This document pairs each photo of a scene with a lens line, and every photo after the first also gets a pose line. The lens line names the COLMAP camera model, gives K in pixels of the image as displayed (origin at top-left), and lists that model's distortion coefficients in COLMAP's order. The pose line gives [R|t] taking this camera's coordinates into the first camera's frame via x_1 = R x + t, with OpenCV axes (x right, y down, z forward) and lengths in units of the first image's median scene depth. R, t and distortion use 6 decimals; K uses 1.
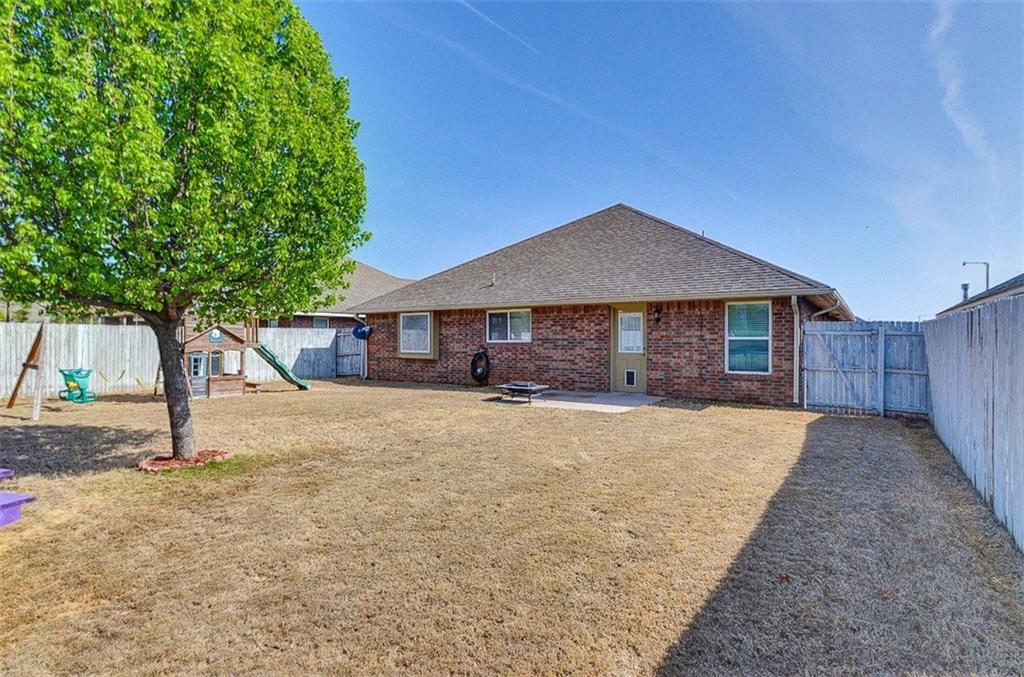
lens RADIAL K [[549.5, 0, 508.8], [0, 549.5, 327.9], [0, 0, 1]] dist [-0.003052, -0.000850]
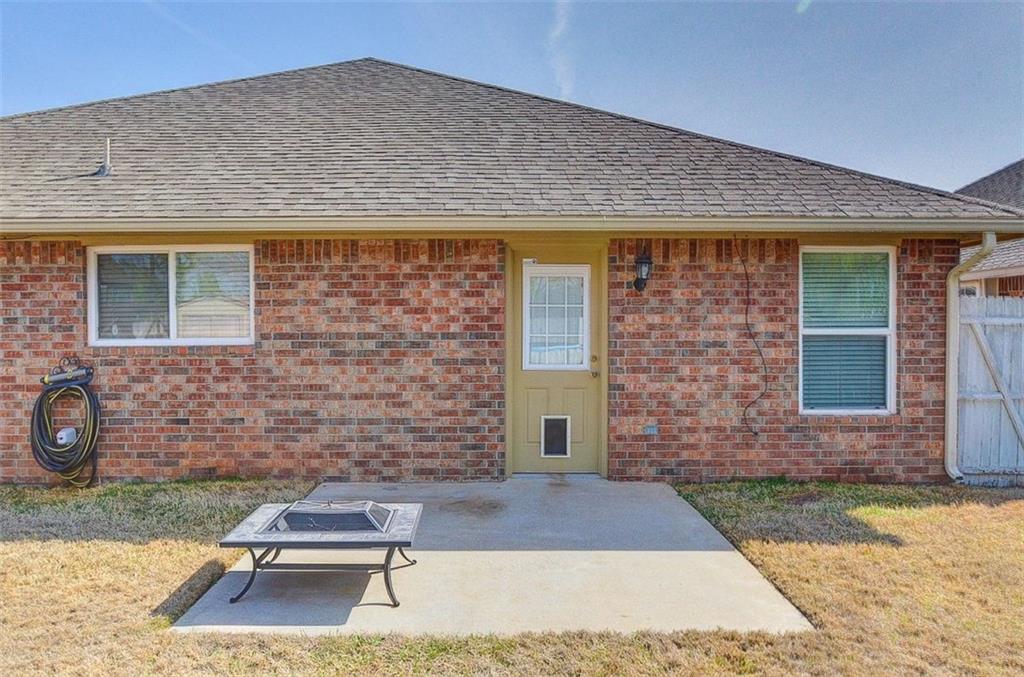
lens RADIAL K [[704.2, 0, 512.0], [0, 704.2, 338.5], [0, 0, 1]] dist [-0.025170, 0.001015]
pose [[0.819832, -0.006236, 0.572570, -0.082768], [-0.009345, 0.999662, 0.024268, 0.011884], [-0.572528, -0.025246, 0.819497, 0.618054]]
